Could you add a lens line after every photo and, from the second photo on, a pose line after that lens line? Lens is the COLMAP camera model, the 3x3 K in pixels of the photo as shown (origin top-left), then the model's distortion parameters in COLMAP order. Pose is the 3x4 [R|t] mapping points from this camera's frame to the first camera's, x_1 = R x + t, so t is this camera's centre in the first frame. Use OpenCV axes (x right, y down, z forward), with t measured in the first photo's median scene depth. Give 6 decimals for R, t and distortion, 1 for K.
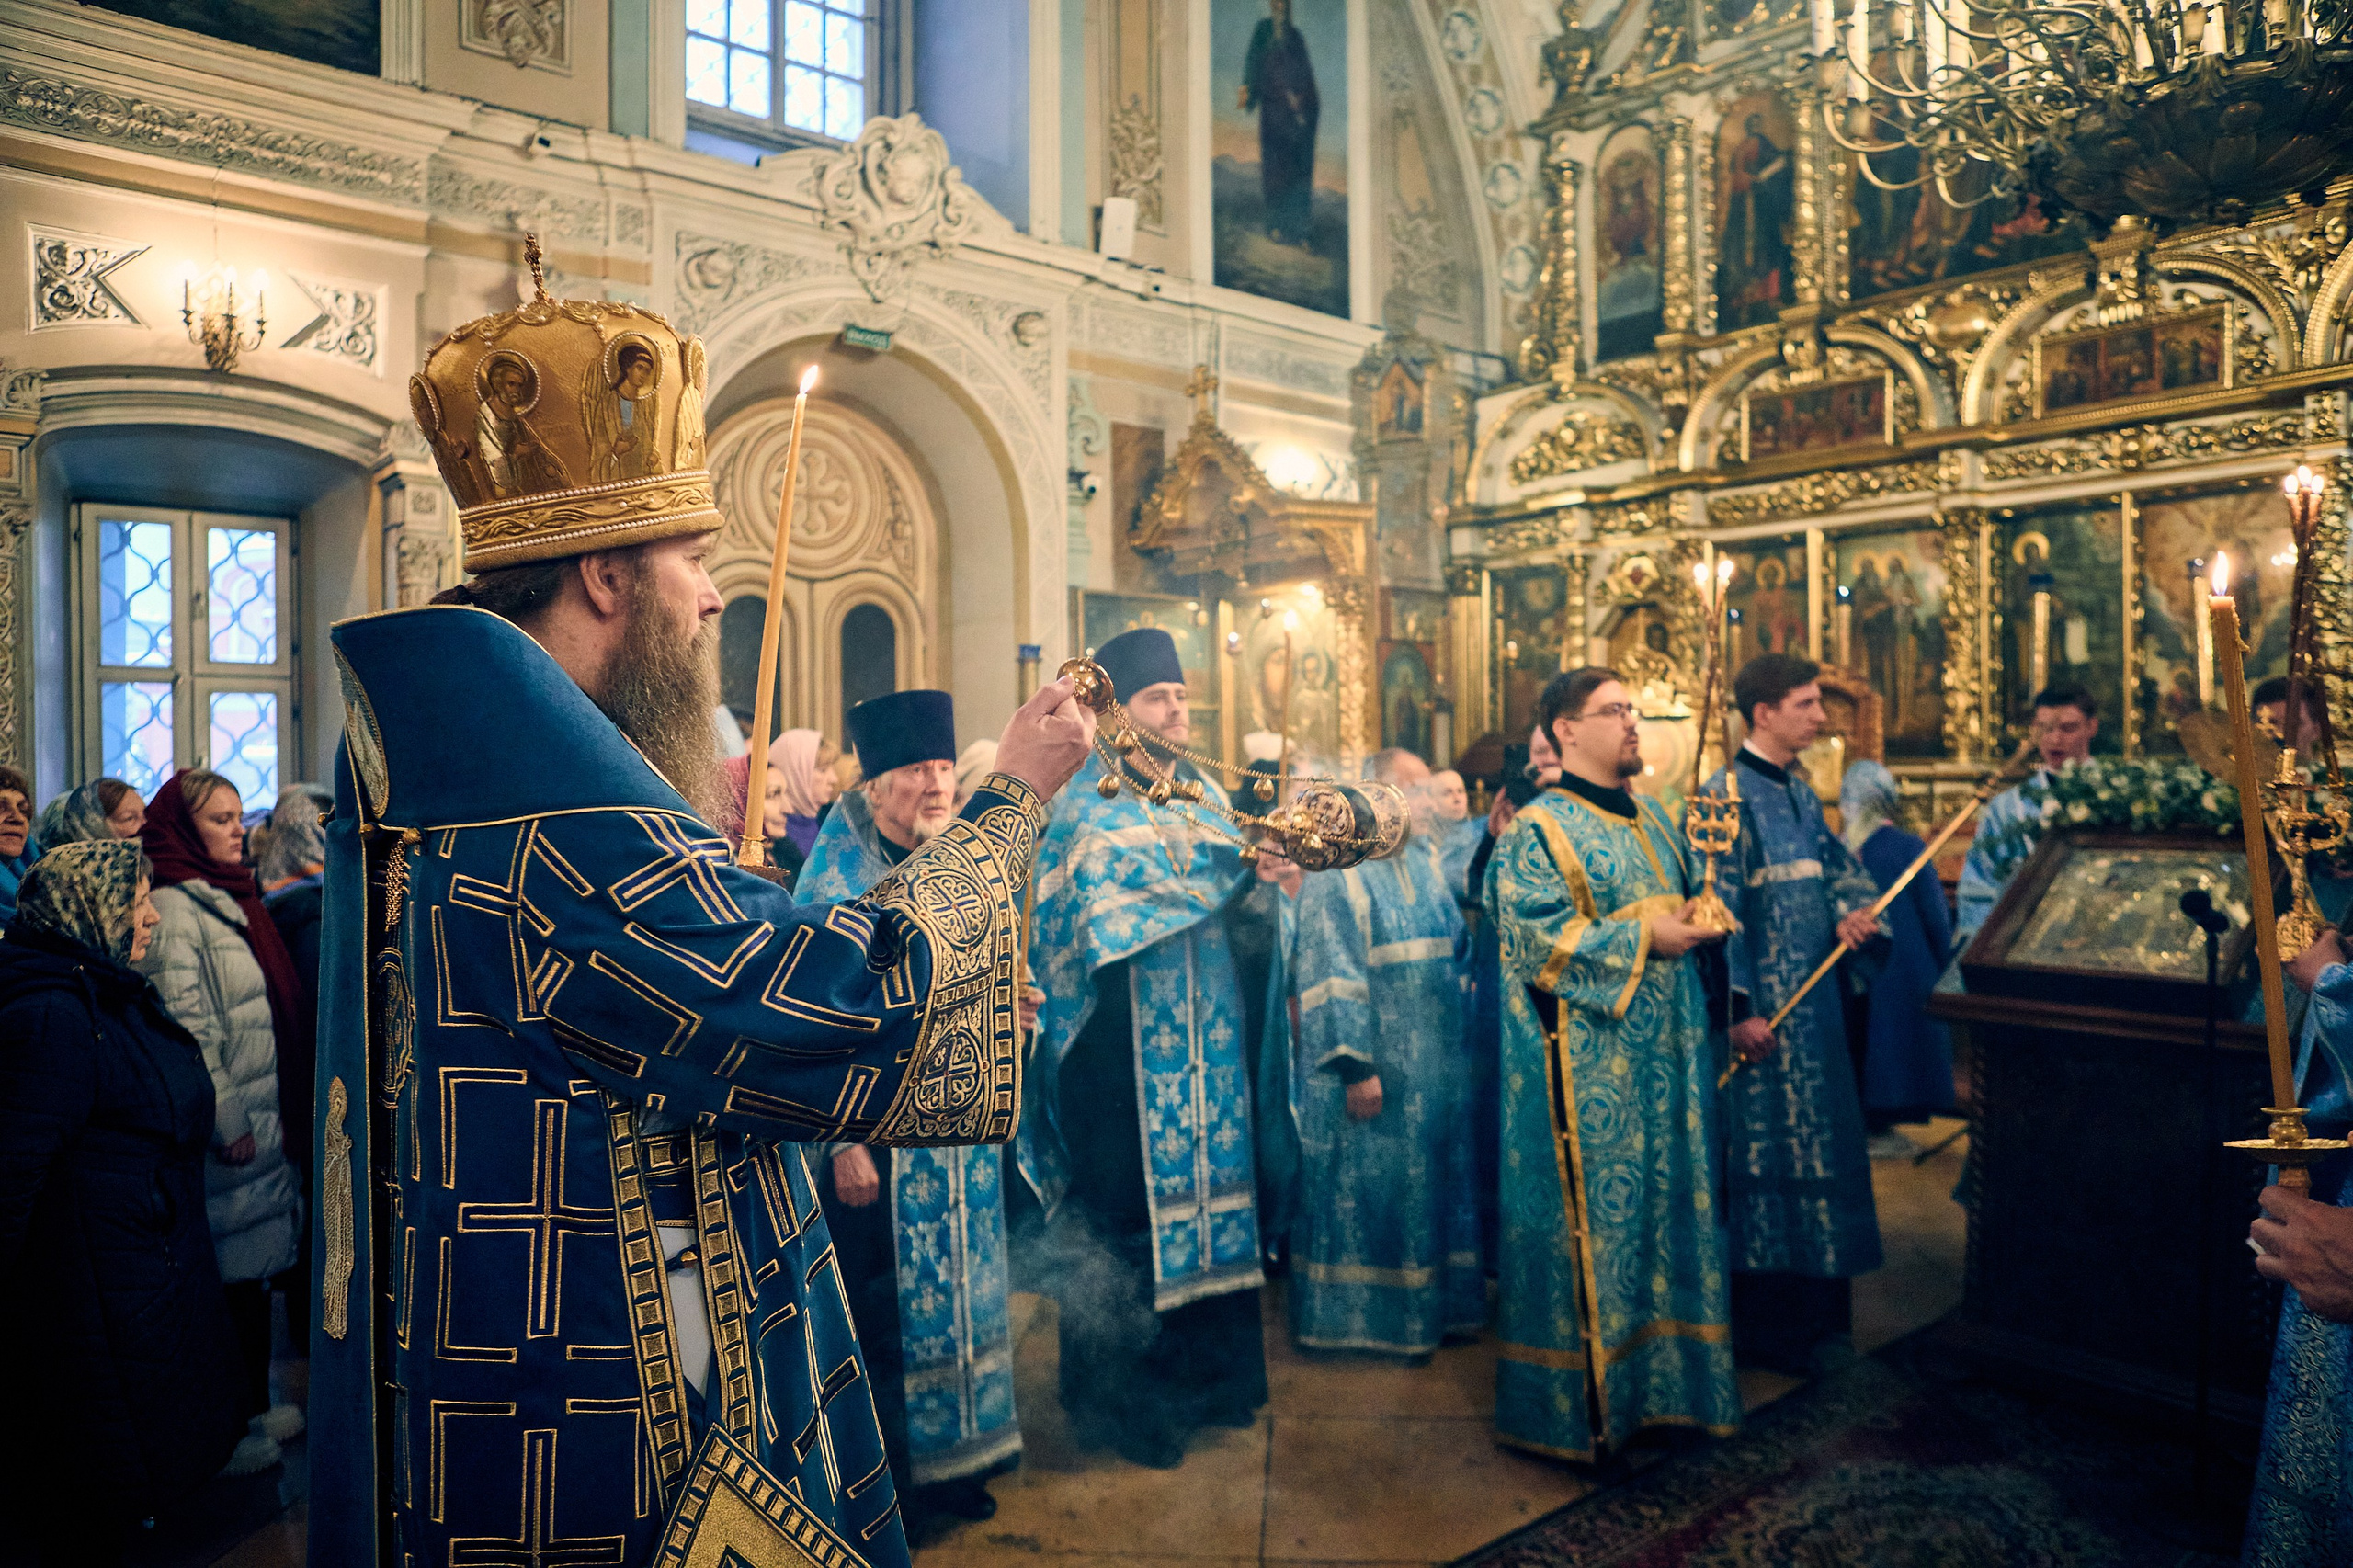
lens RADIAL K [[1637.4, 0, 1187.1], [0, 1637.4, 785.2], [0, 0, 1]] dist [-0.091096, 0.079658]
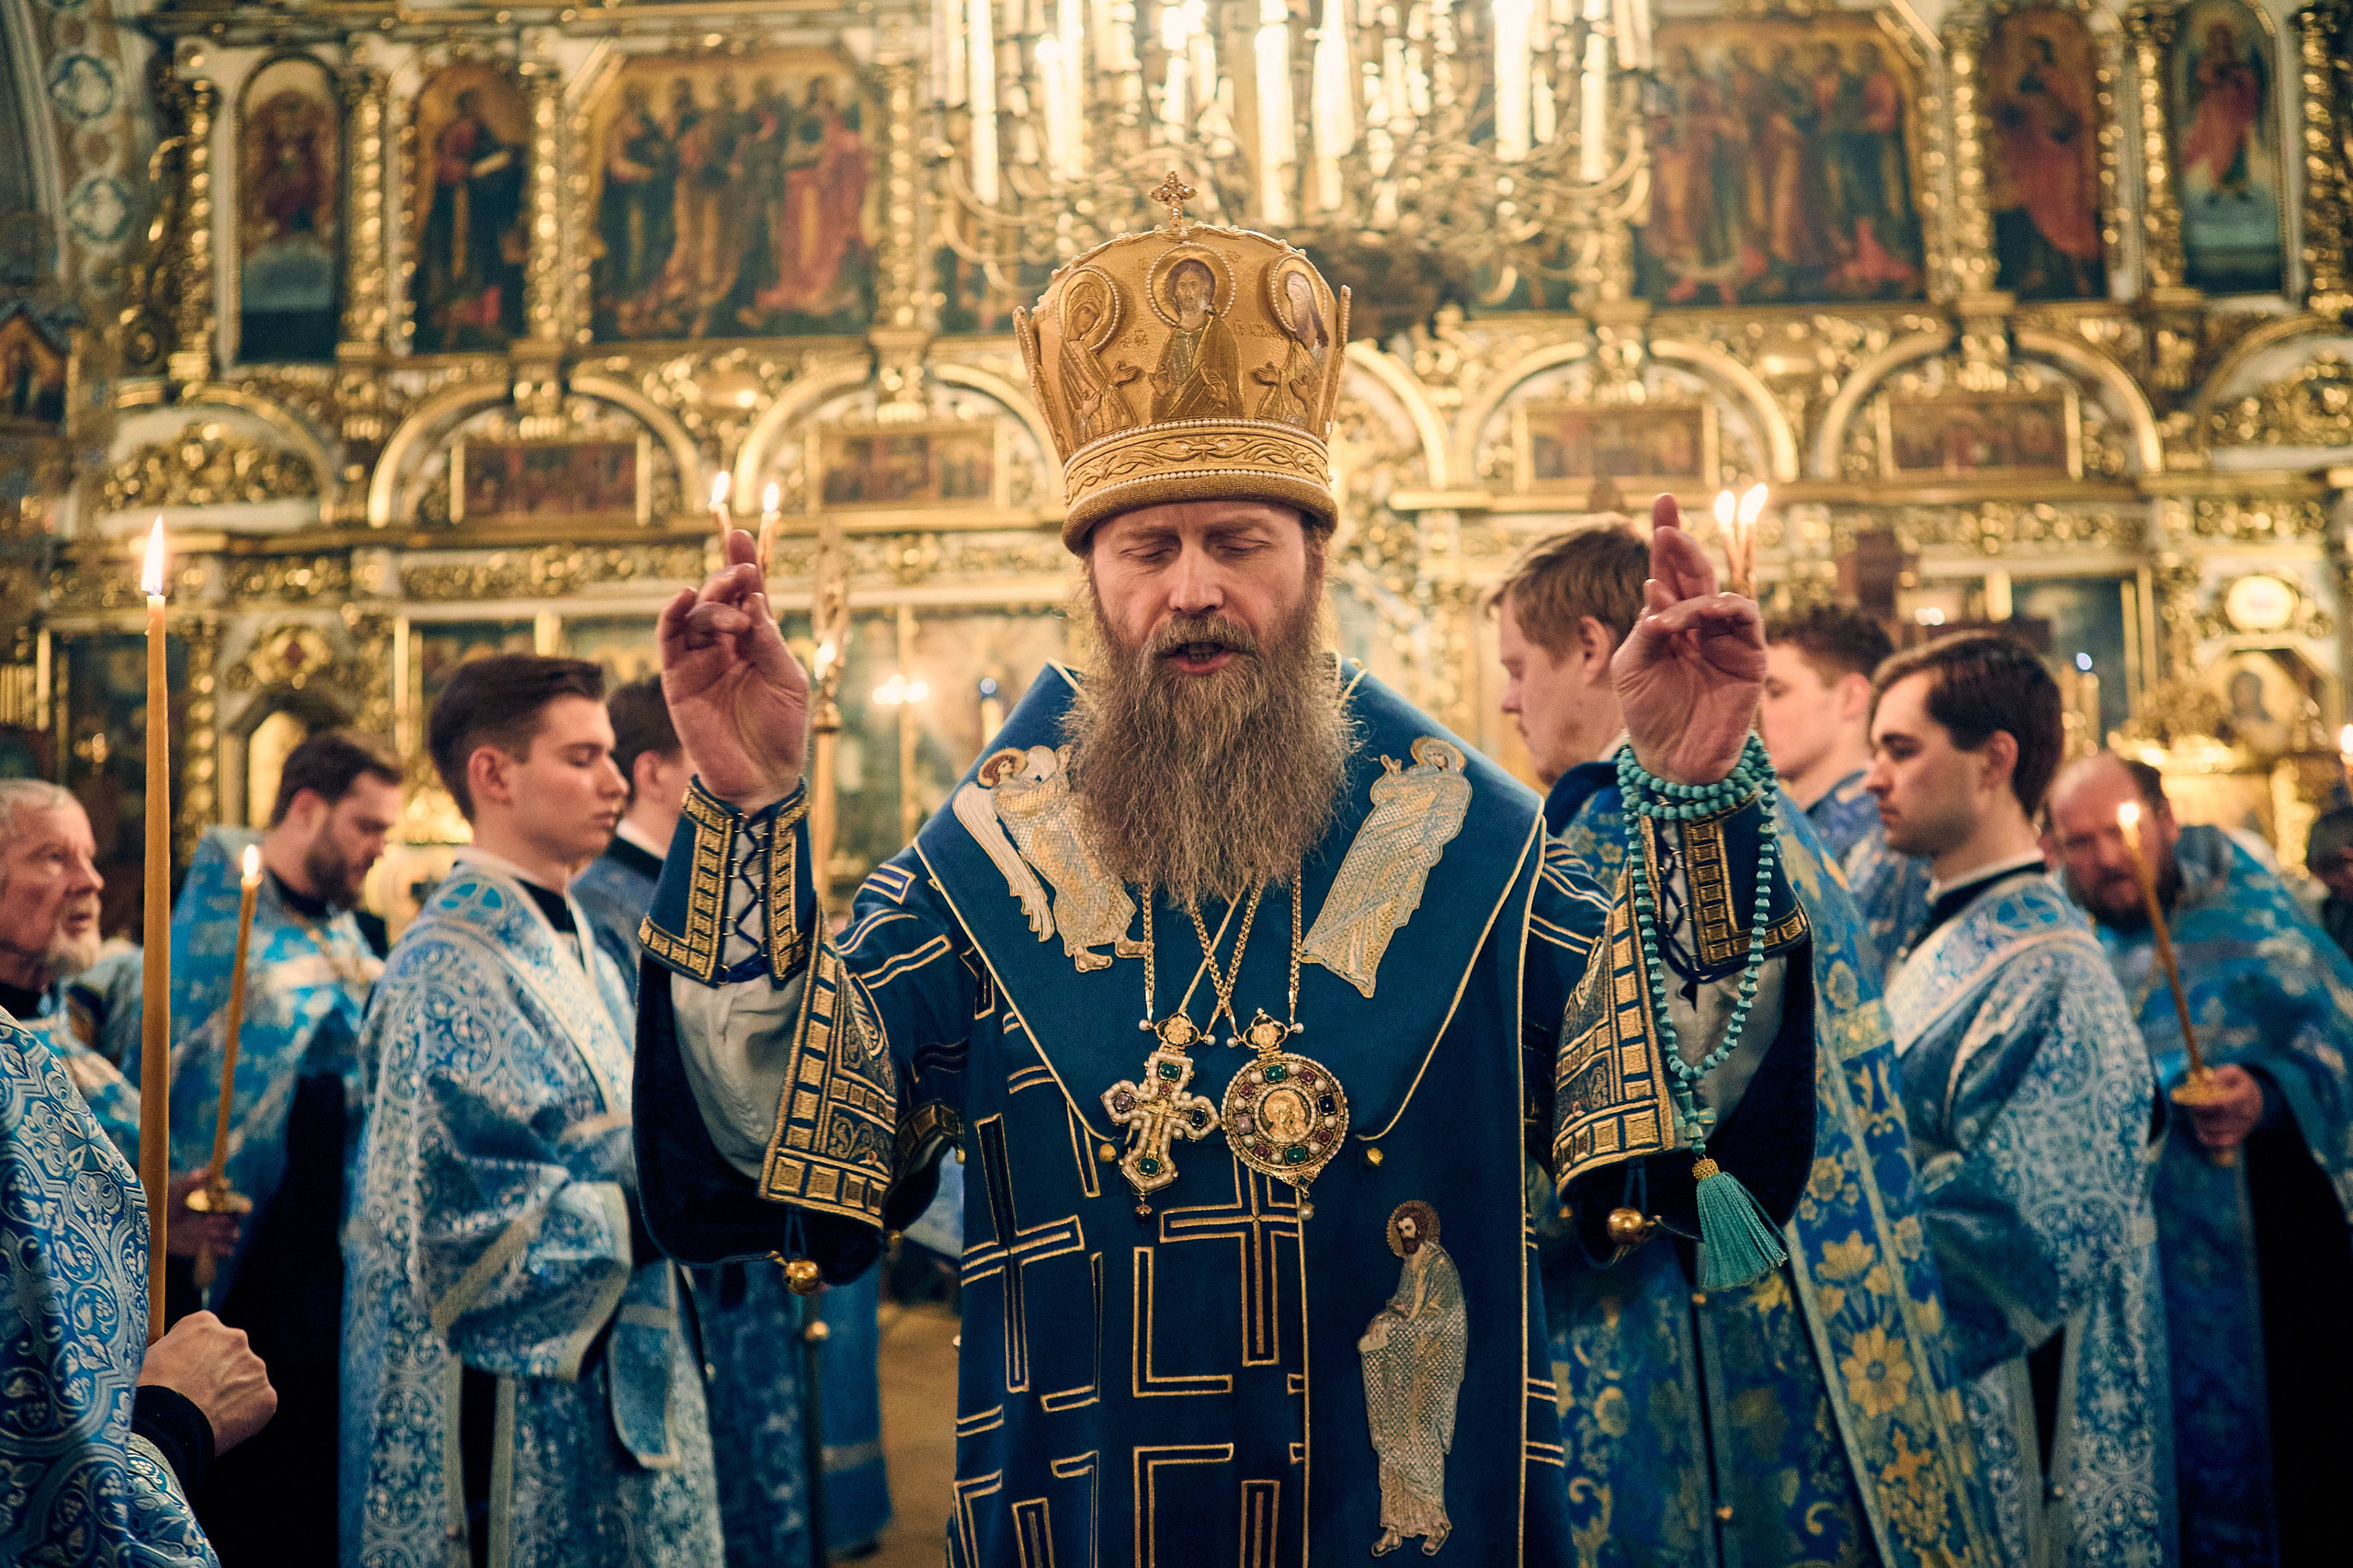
lens RADIAL K [[2206.5, 0, 1212.3], [0, 2206.5, 779.1], [0, 0, 1]] dist [-0.070567, 0.144870]
pose [[0.669213, 0.041999, 0.741882, -0.204528], [0.025160, 0.996548, -0.079111, 0.018906], [-0.742644, 0.071608, 0.665847, 0.029600]]
